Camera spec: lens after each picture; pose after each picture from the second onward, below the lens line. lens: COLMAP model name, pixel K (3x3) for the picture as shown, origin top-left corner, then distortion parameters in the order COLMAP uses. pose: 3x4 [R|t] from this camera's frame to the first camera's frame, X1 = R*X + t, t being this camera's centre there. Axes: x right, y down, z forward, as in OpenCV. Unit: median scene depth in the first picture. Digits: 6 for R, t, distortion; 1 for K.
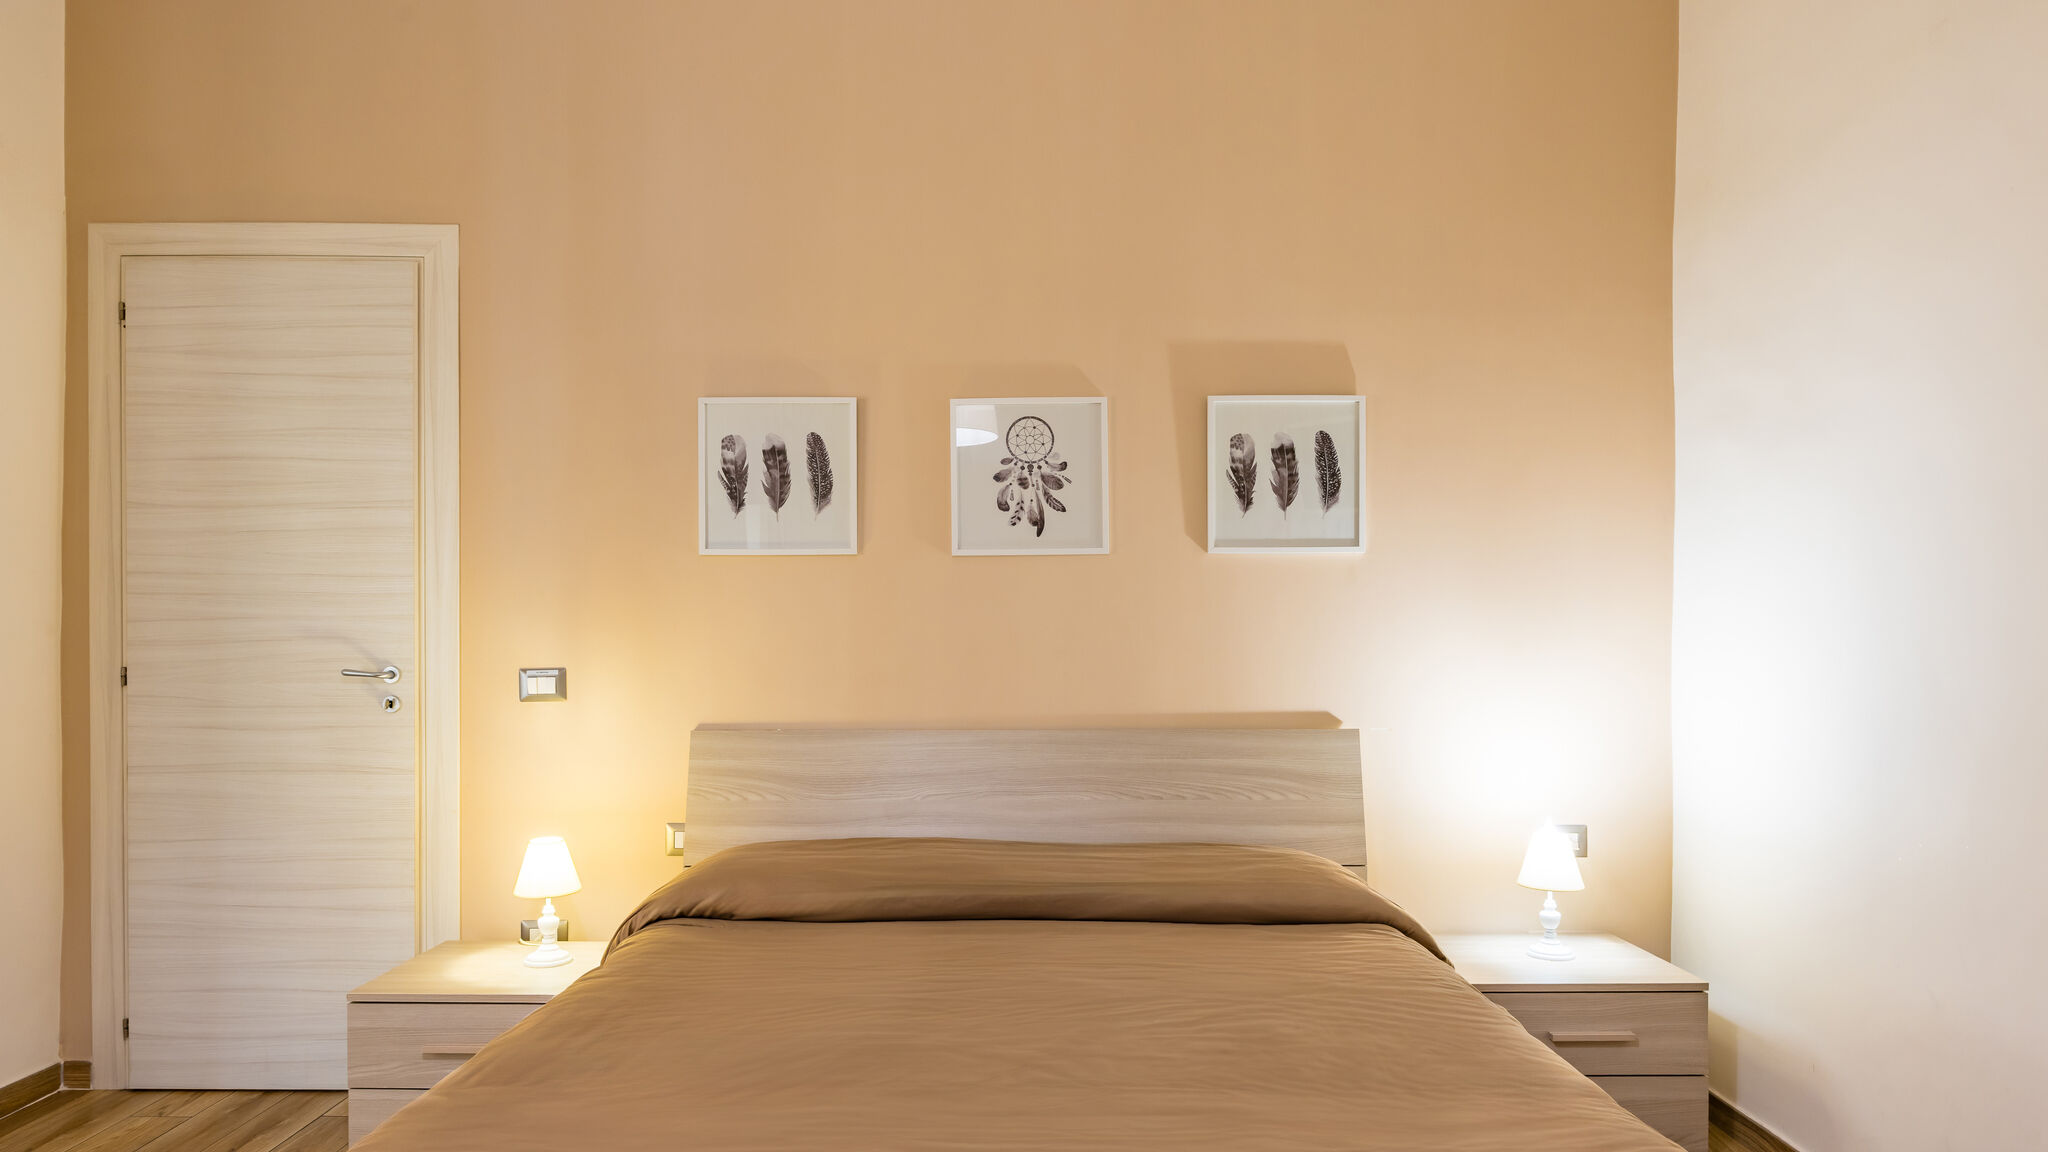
lens RADIAL K [[1233.2, 0, 1023.6], [0, 1233.2, 638.4], [0, 0, 1]] dist [-0.004577, -0.001017]
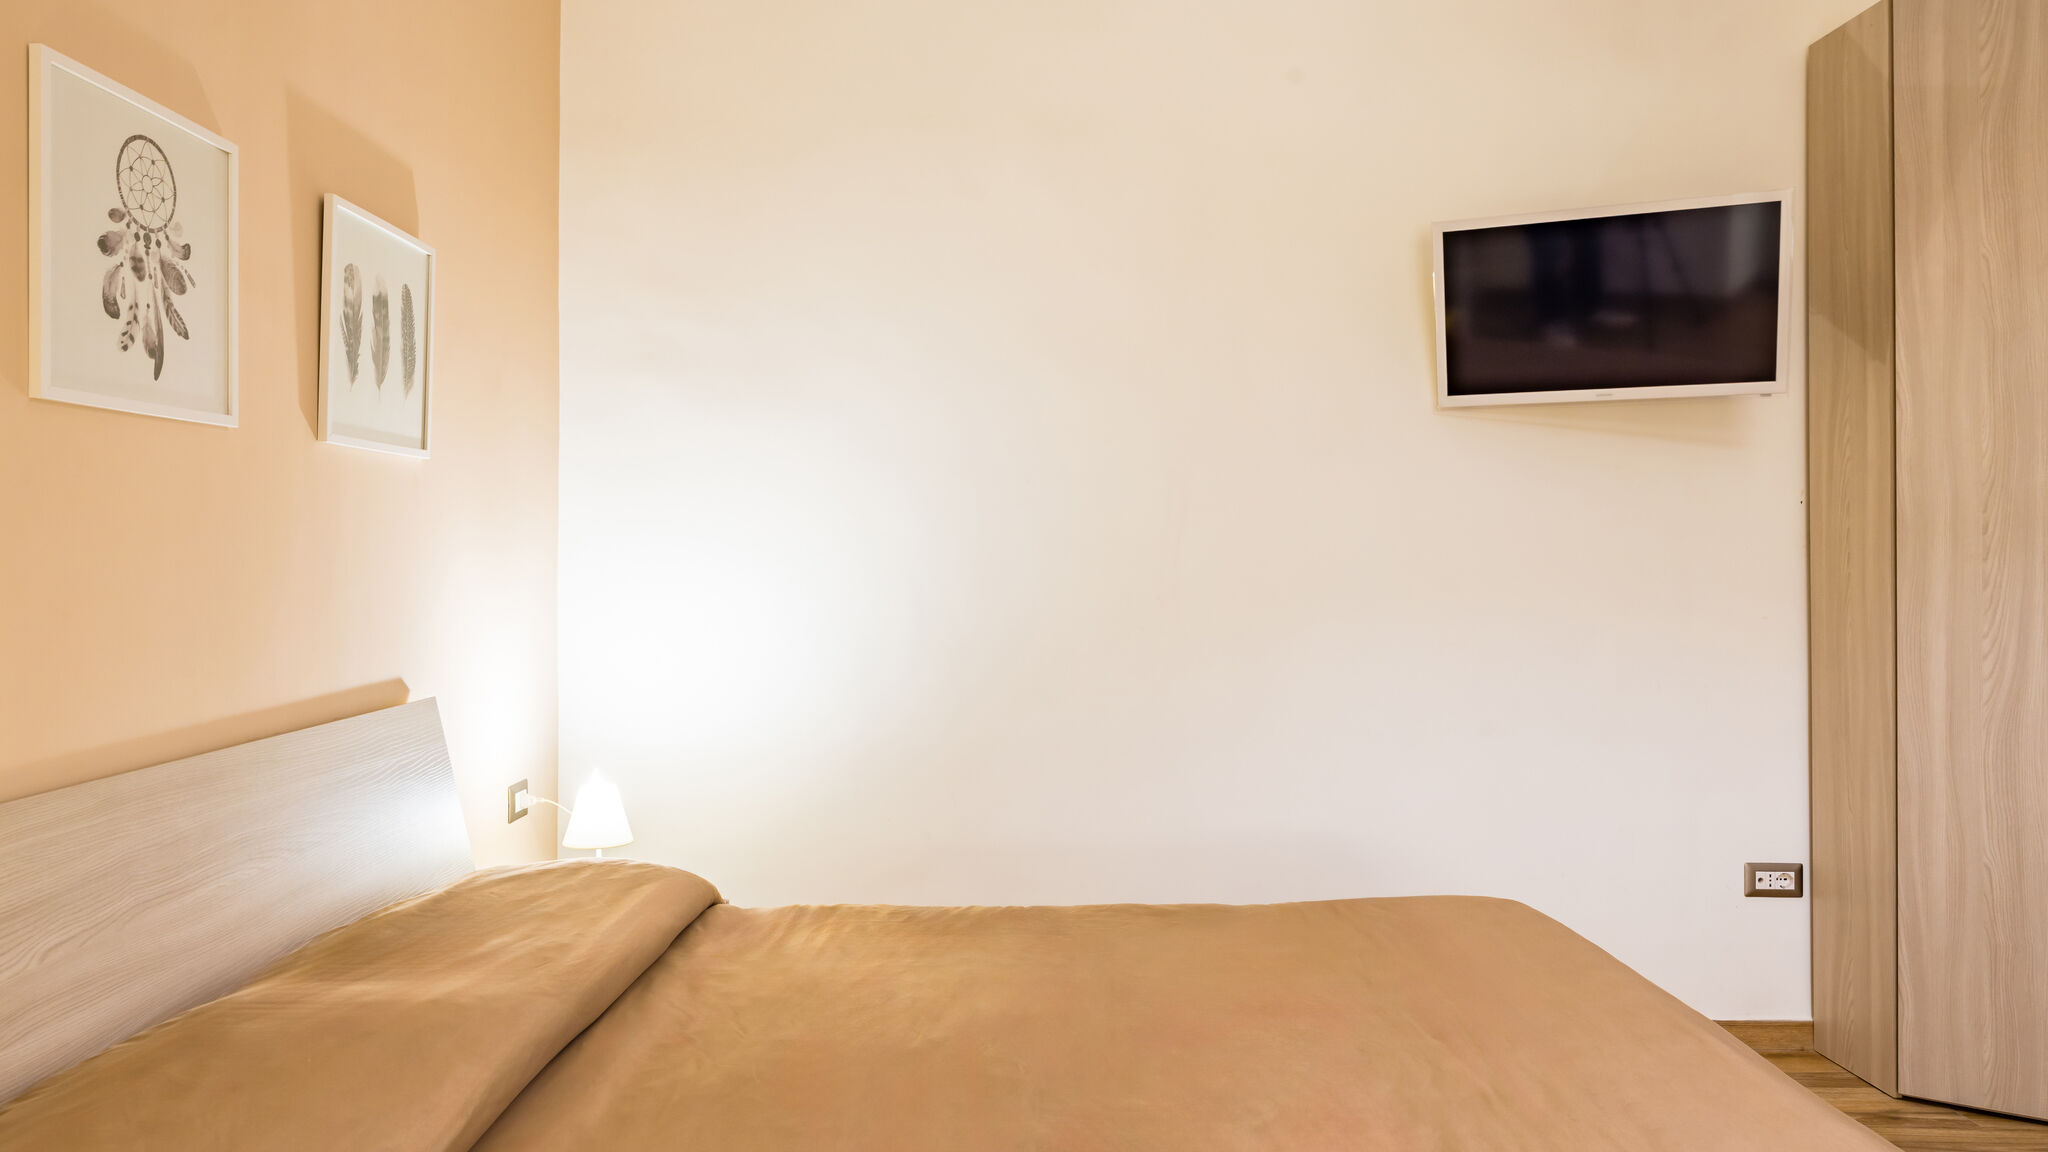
lens RADIAL K [[1351.9, 0, 980.8], [0, 1351.9, 553.0], [0, 0, 1]] dist [0.000431, -0.009143]
pose [[0.019062, 0.003956, 0.999810, -0.534915], [0.006403, 0.999971, -0.004079, -0.007491], [-0.999798, 0.006479, 0.019036, 0.655487]]
